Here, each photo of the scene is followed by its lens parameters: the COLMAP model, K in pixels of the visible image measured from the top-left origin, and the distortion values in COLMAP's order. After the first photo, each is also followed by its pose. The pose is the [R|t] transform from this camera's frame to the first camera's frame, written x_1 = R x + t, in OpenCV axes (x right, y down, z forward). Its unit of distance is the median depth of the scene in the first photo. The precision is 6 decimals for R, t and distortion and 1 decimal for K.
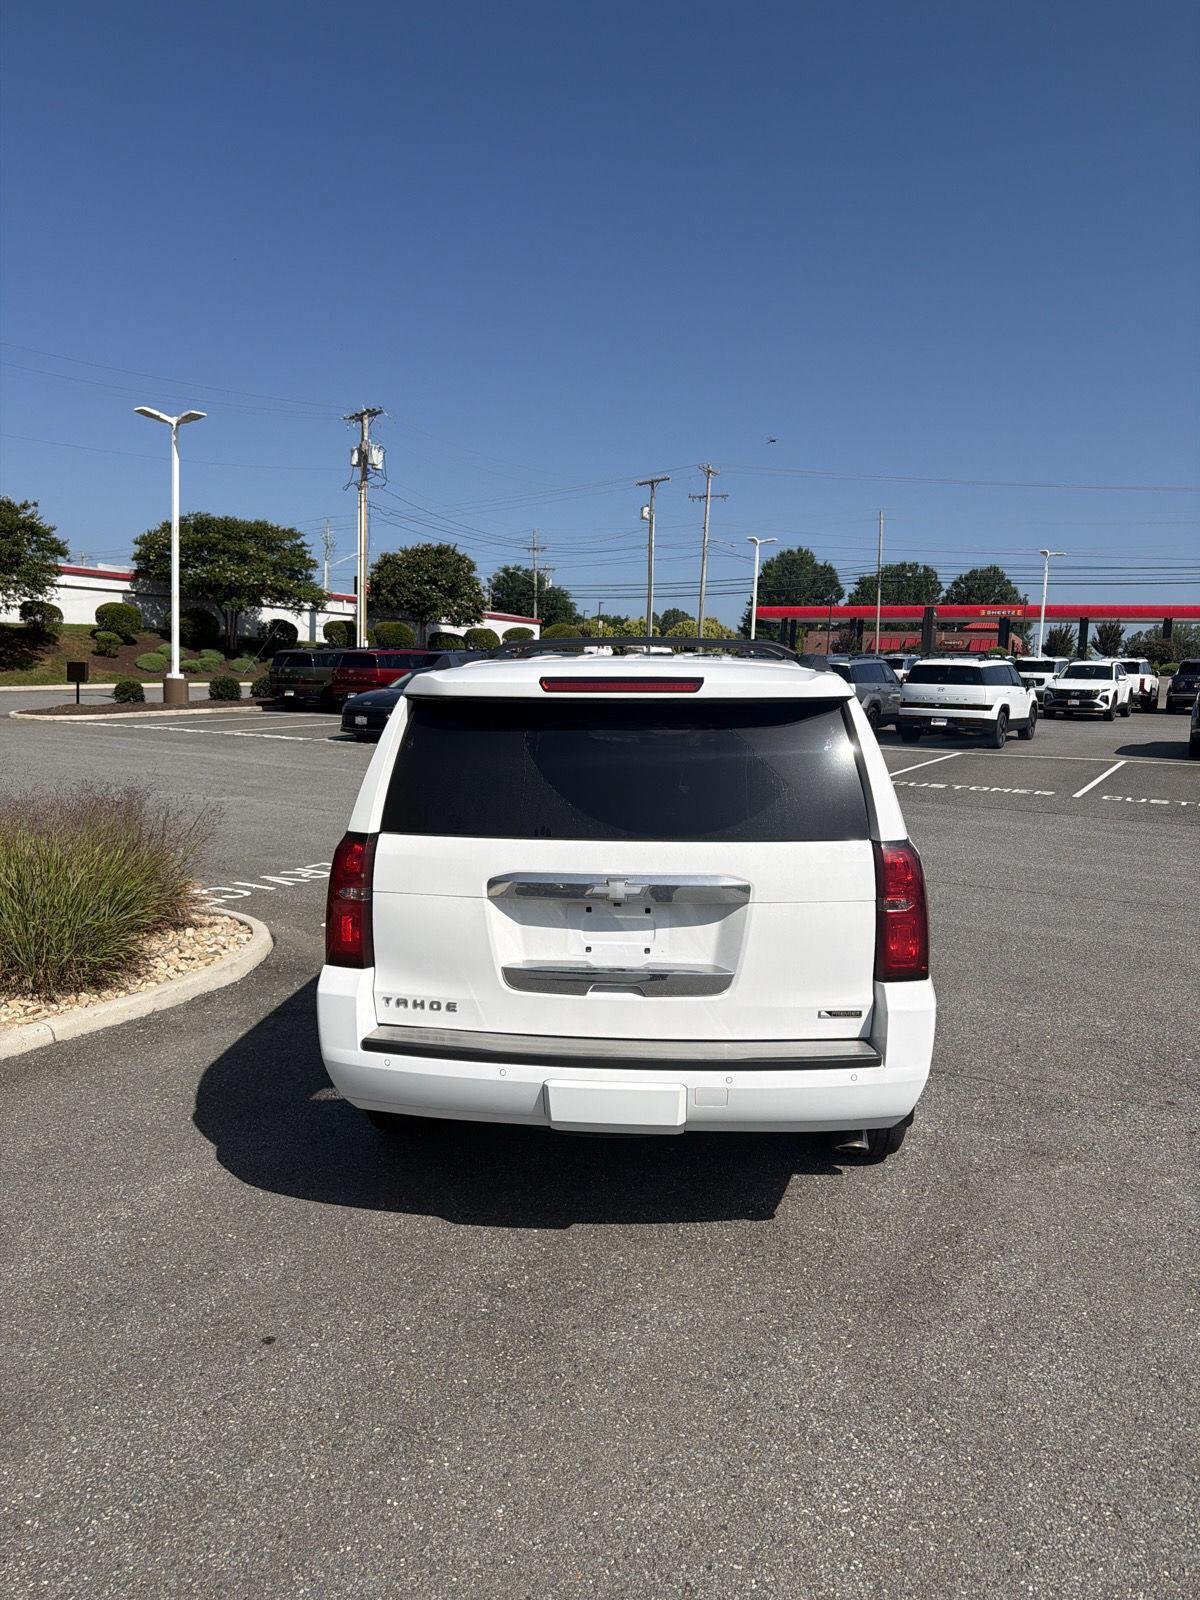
lens RADIAL K [[1110.2, 0, 595.5], [0, 1110.2, 788.7], [0, 0, 1]] dist [0.035800, -0.026044]
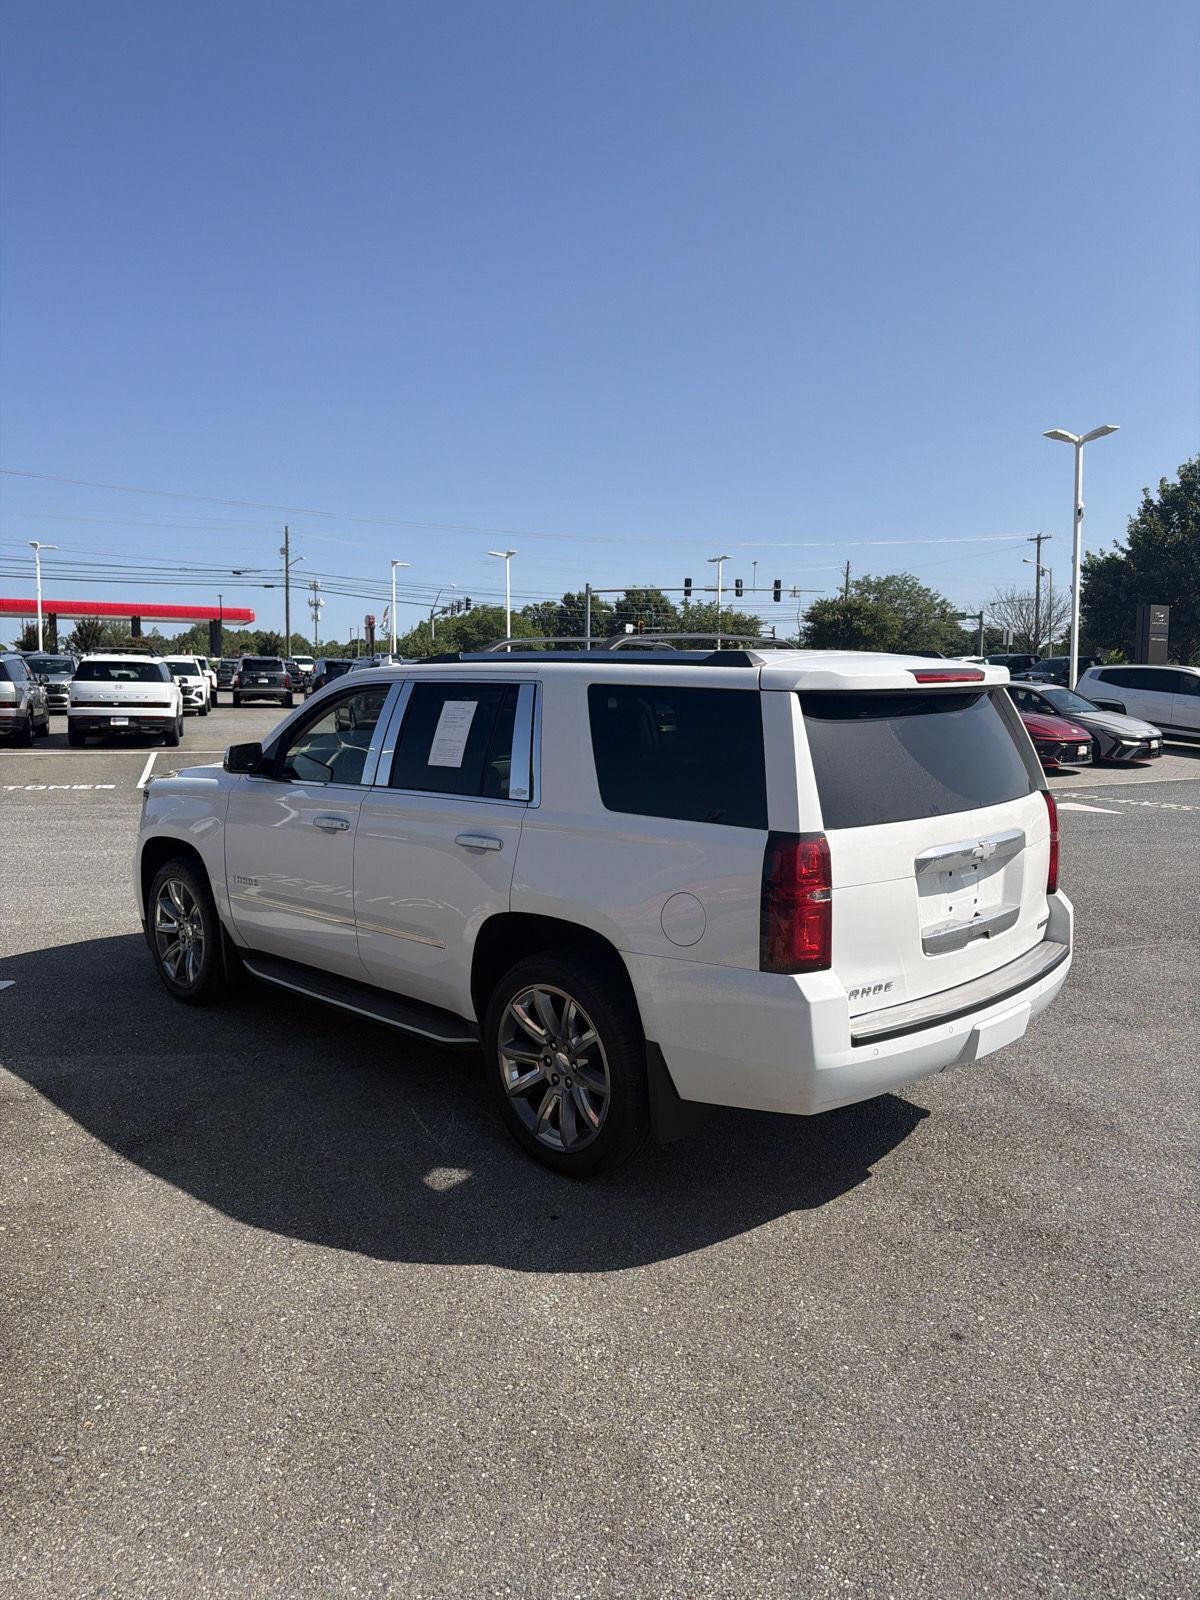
lens RADIAL K [[1110.2, 0, 601.8], [0, 1110.2, 796.3], [0, 0, 1]] dist [0.035800, -0.026044]
pose [[0.649207, -0.093208, 0.754879, -0.150633], [0.086109, 0.995089, 0.048813, -0.007842], [-0.755722, 0.033312, 0.654045, 0.071314]]
